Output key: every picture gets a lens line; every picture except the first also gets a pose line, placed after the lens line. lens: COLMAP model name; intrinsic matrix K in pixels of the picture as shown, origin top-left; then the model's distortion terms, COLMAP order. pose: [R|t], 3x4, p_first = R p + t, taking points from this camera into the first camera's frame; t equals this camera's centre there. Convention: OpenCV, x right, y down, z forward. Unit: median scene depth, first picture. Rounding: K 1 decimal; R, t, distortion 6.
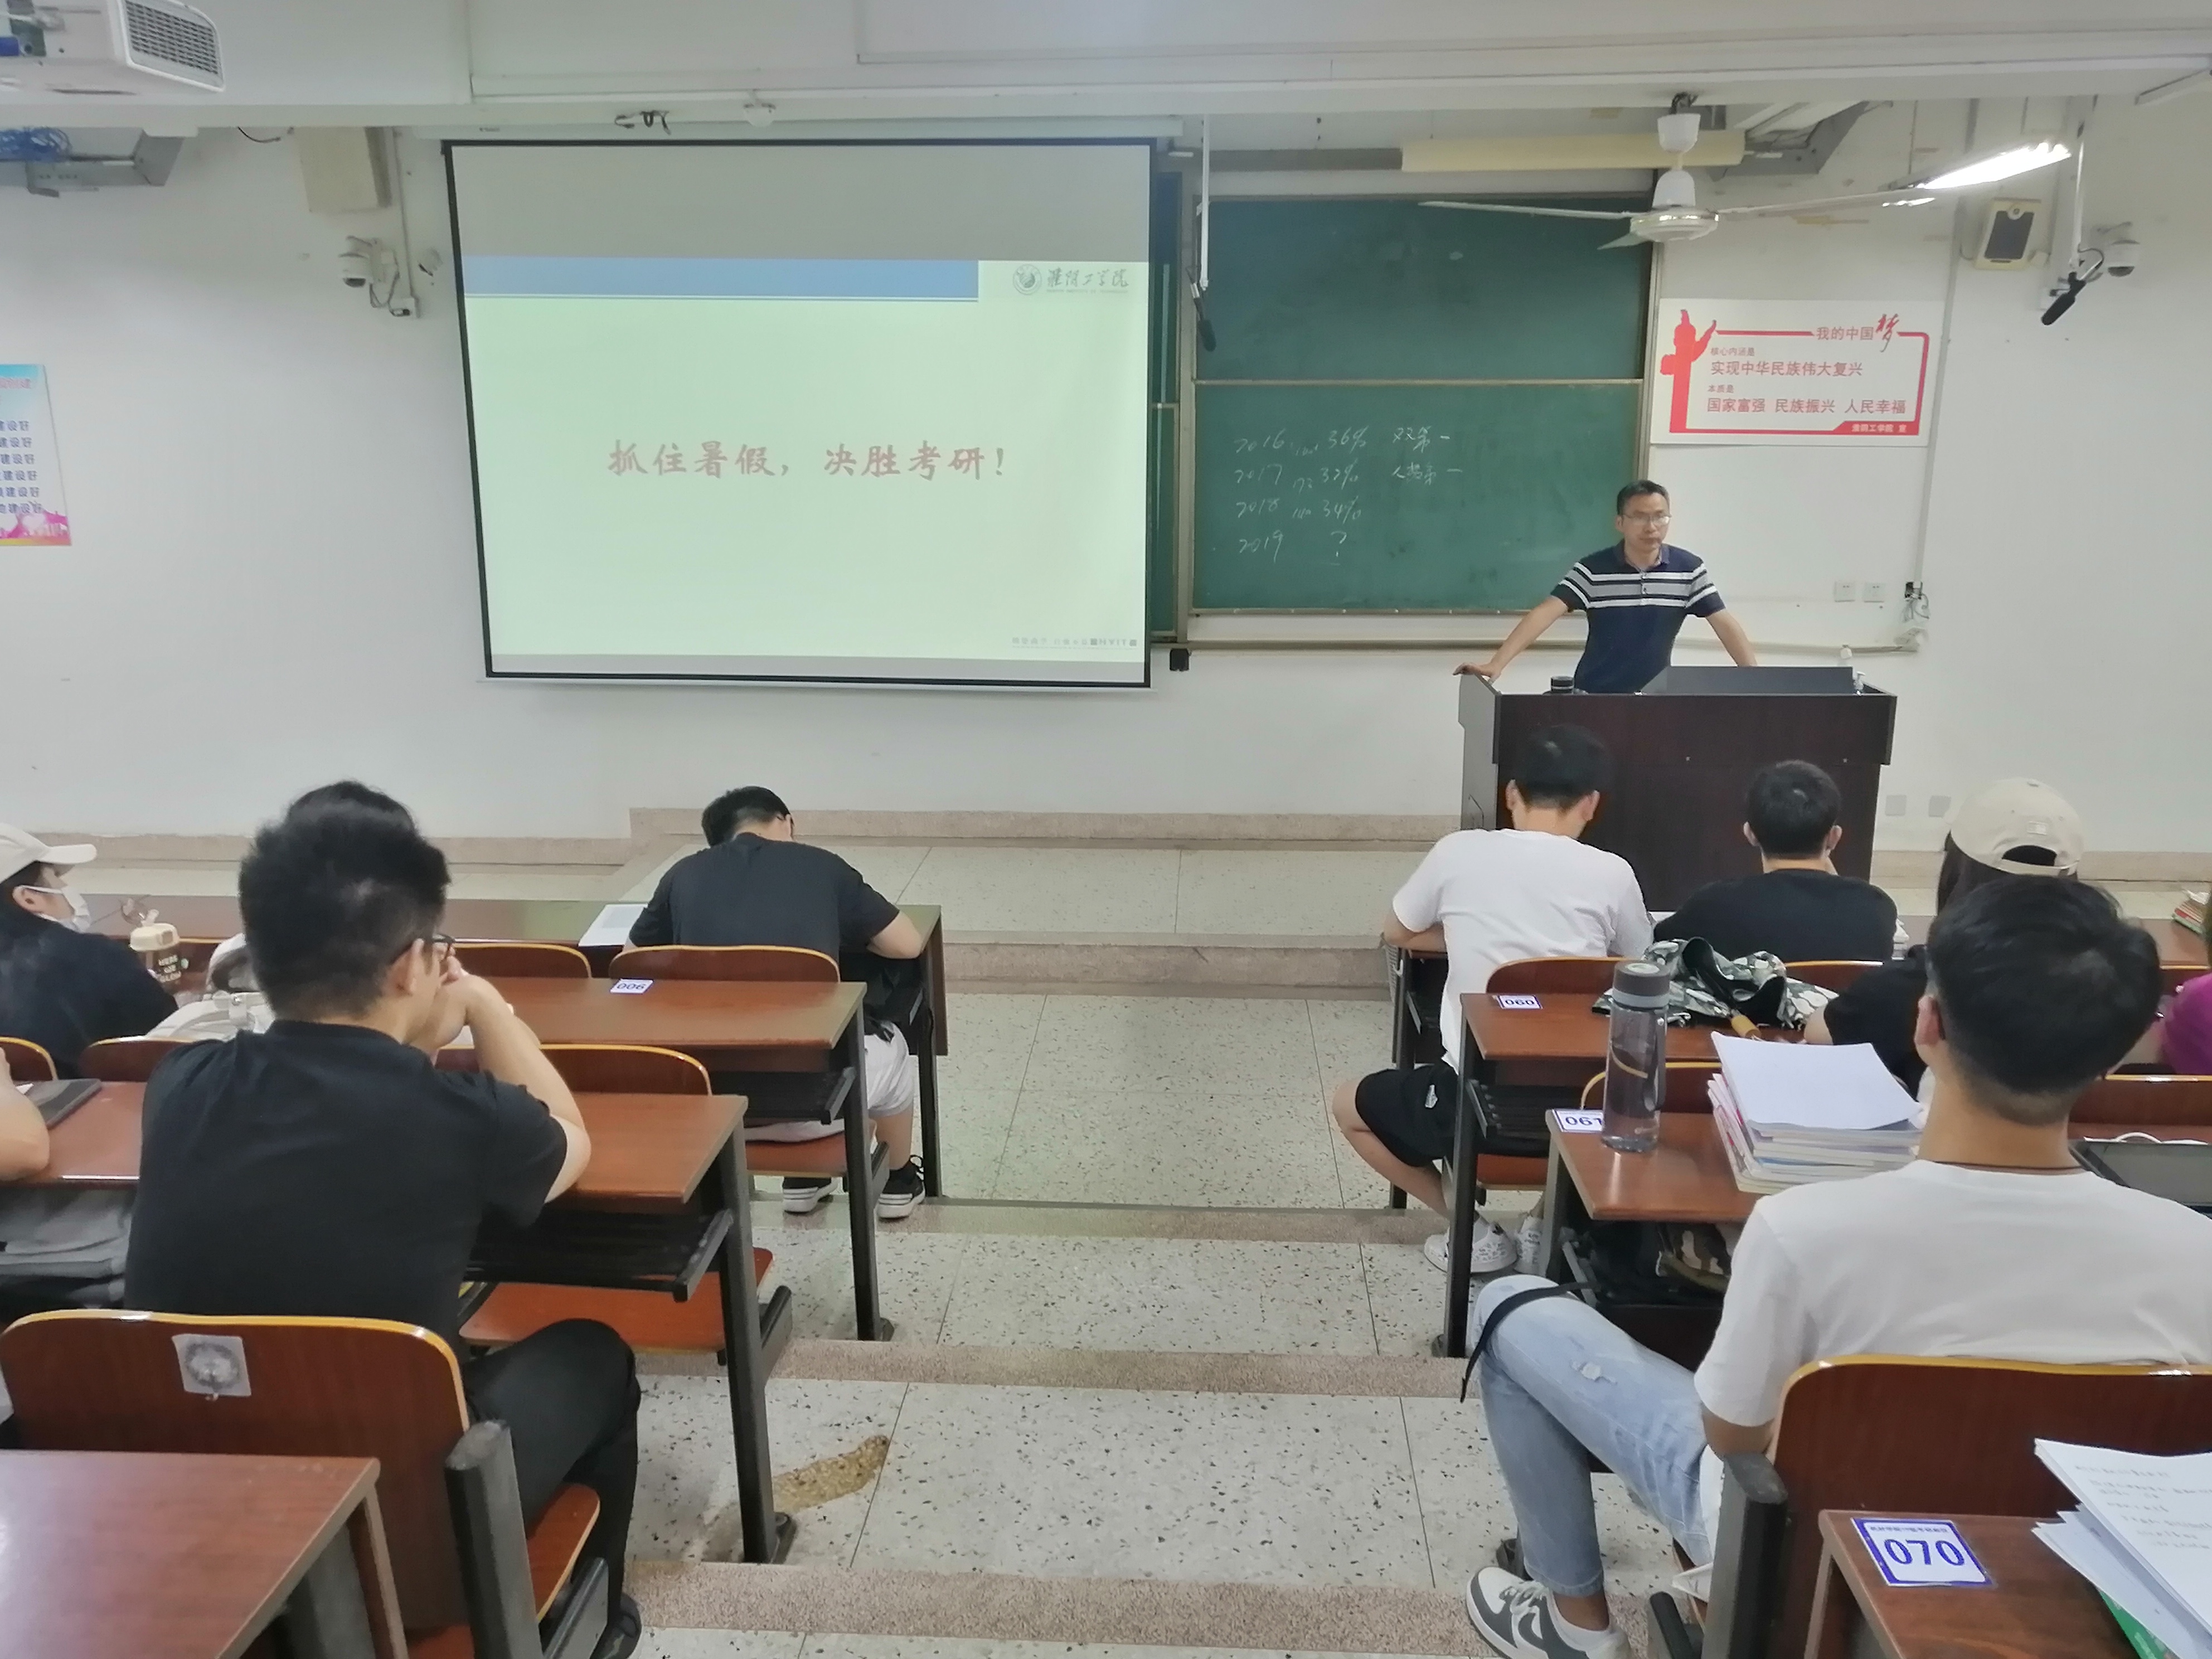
lens RADIAL K [[1667.6, 0, 1106.0], [0, 1667.6, 829.5], [0, 0, 1]] dist [0.005732, 0.002476]
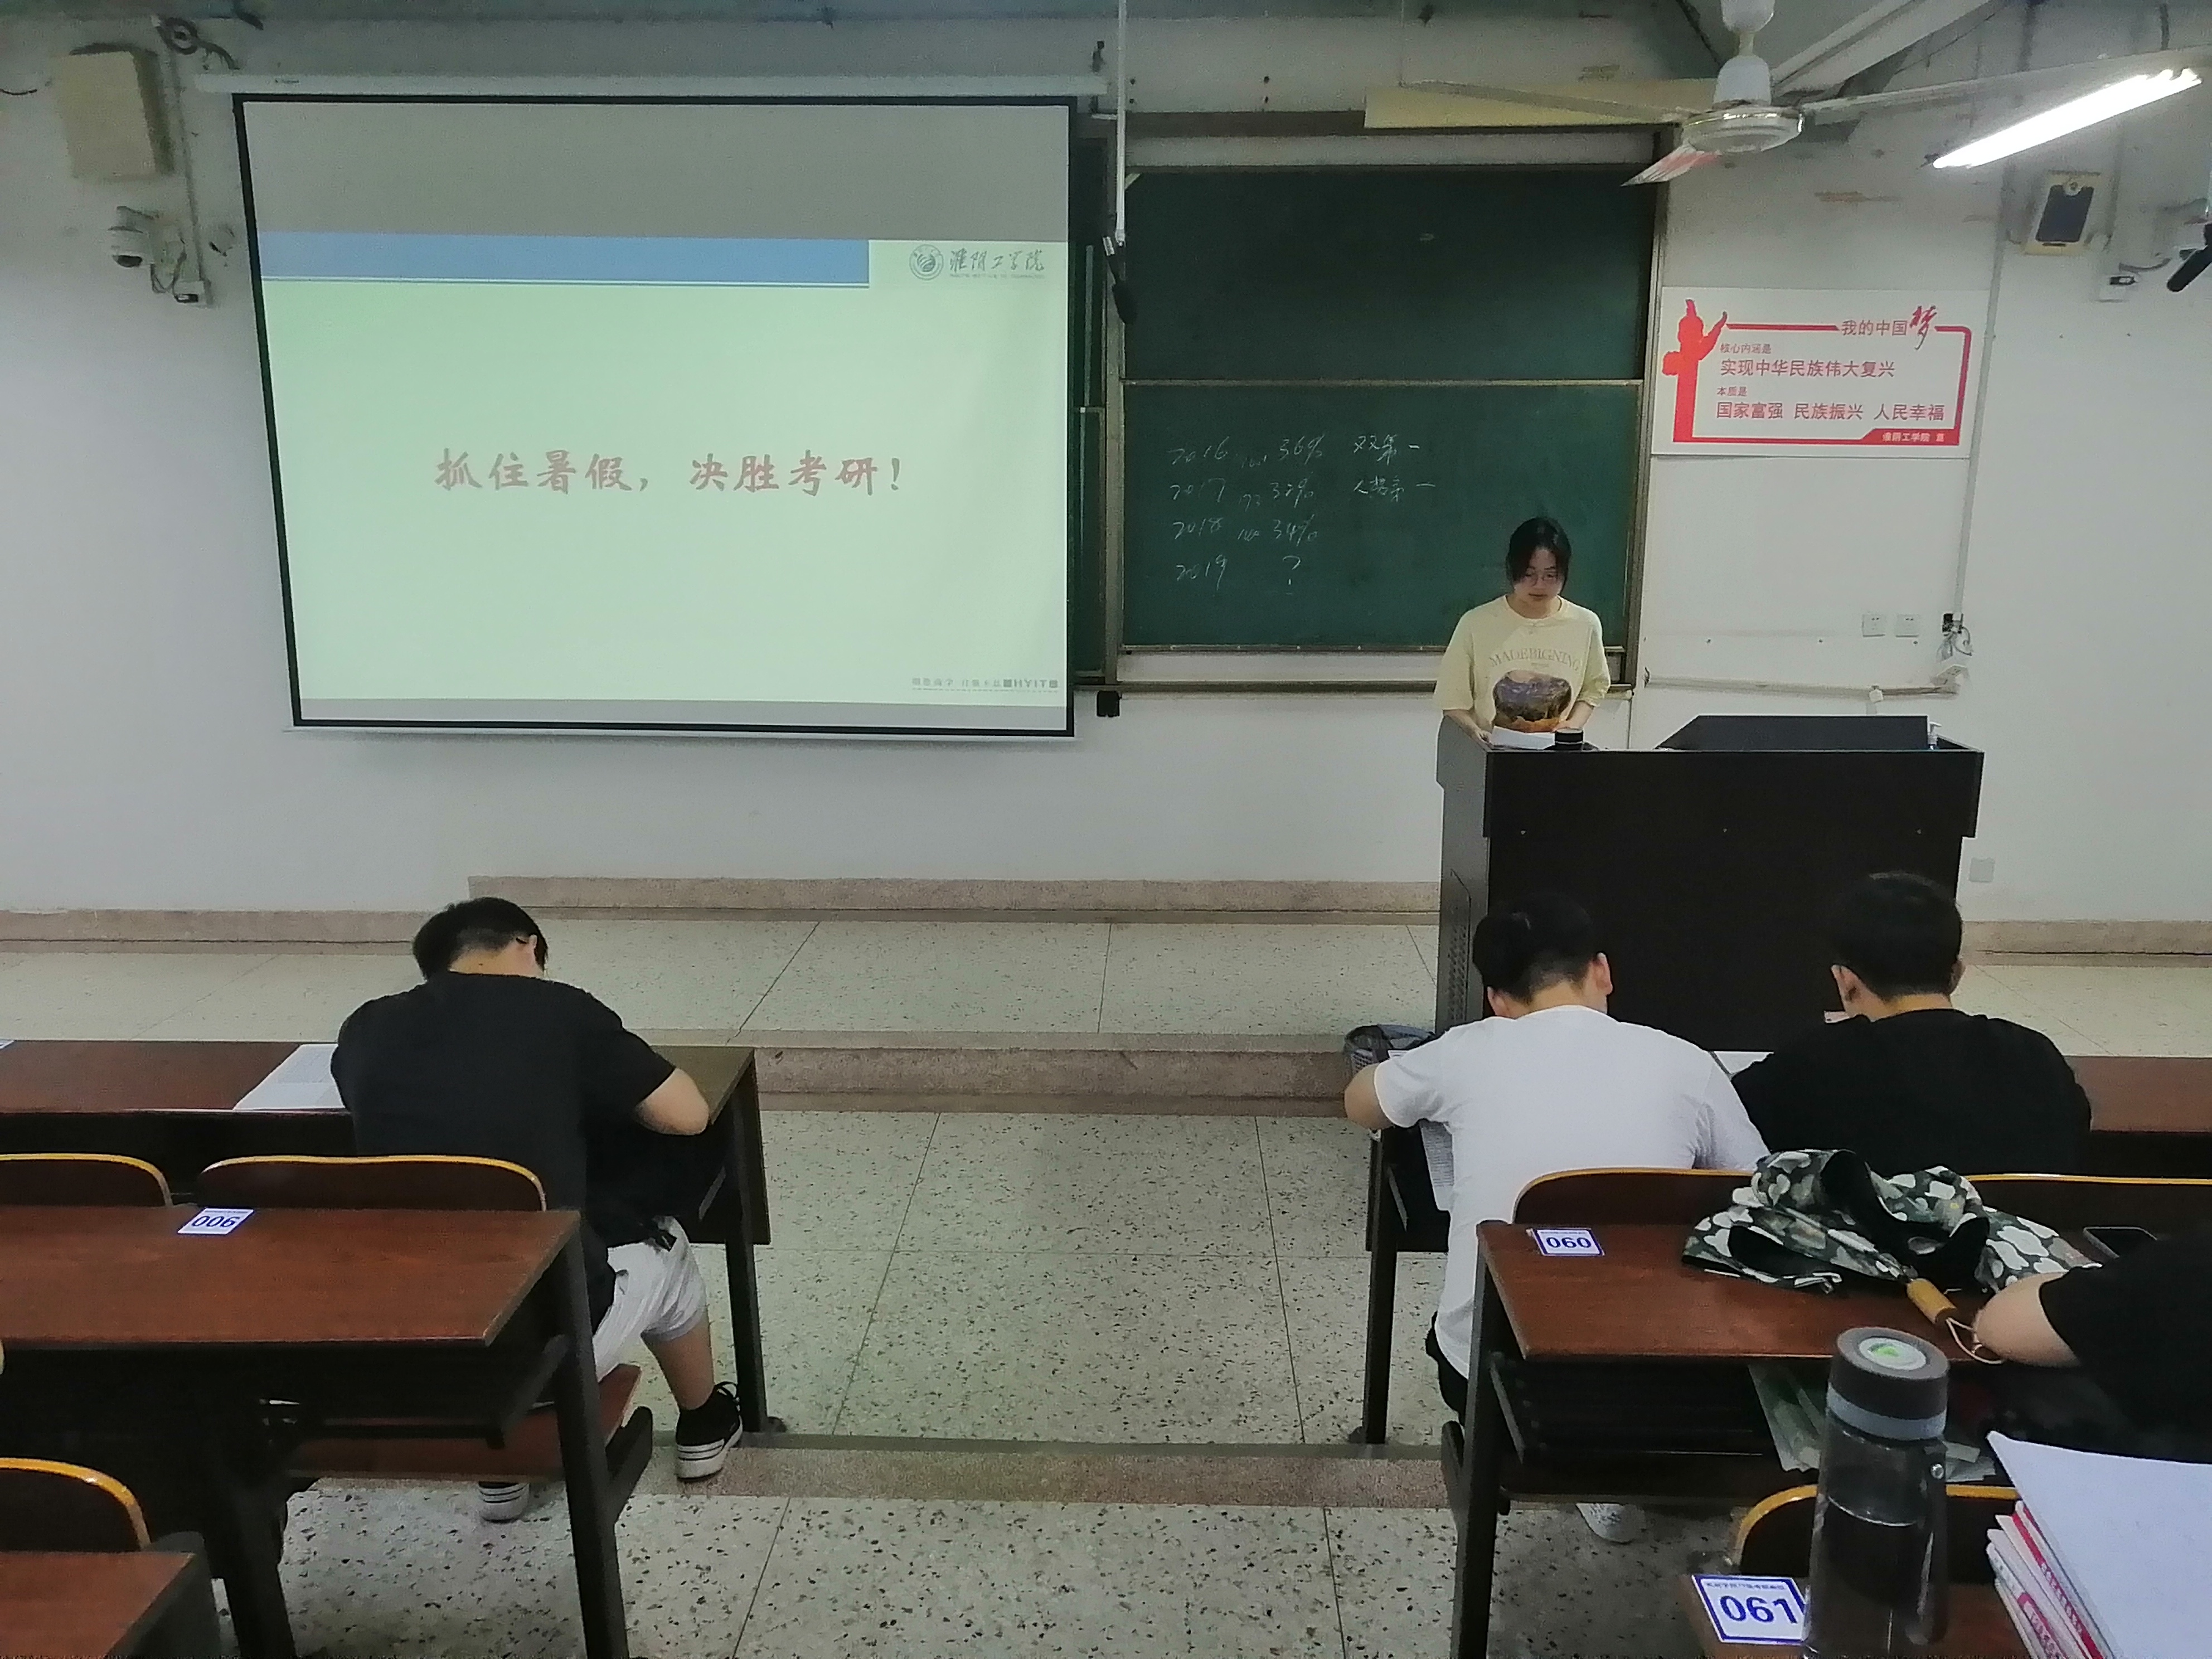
lens RADIAL K [[1685.5, 0, 1061.2], [0, 1685.5, 822.4], [0, 0, 1]] dist [-0.004875, 0.035999]
pose [[0.999998, -0.001061, 0.001546, 0.021014], [0.001102, 0.999648, -0.026510, -0.019947], [-0.001518, 0.026512, 0.999647, 0.148295]]
